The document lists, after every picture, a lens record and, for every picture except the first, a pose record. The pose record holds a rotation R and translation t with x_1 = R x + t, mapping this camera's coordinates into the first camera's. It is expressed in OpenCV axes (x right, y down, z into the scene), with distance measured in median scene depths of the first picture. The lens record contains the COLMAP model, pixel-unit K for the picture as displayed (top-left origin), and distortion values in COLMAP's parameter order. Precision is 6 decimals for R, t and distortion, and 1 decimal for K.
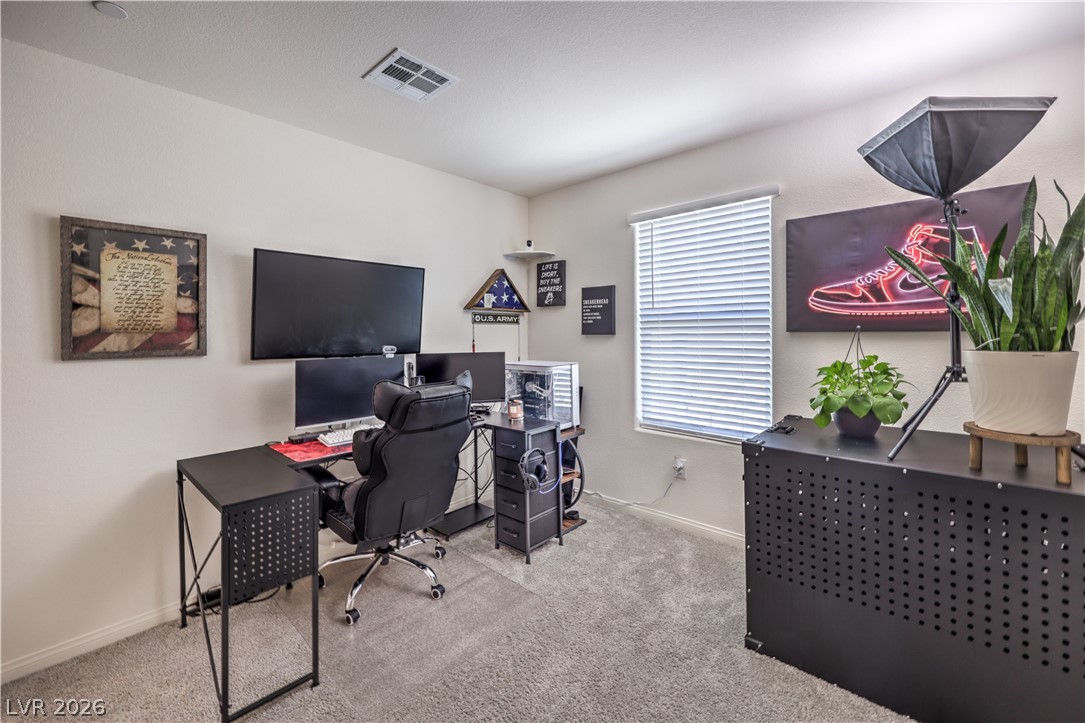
lens RADIAL K [[443.0, 0, 543.7], [0, 443.0, 336.3], [0, 0, 1]] dist [-0.000248, 0.000049]
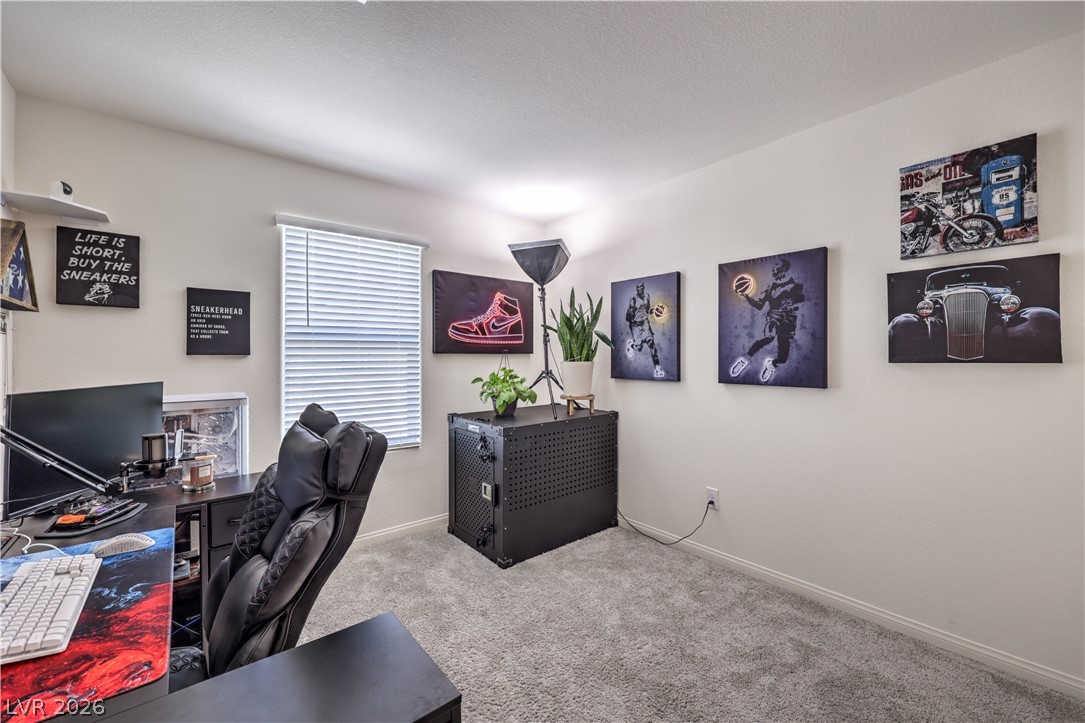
lens RADIAL K [[434.2, 0, 539.3], [0, 434.2, 356.4], [0, 0, 1]] dist [-0.002033, -0.000042]
pose [[0.145163, 0.006708, 0.989385, -0.685059], [0.009020, 0.999926, -0.008103, 0.012587], [-0.989367, 0.010100, 0.145092, 0.490311]]
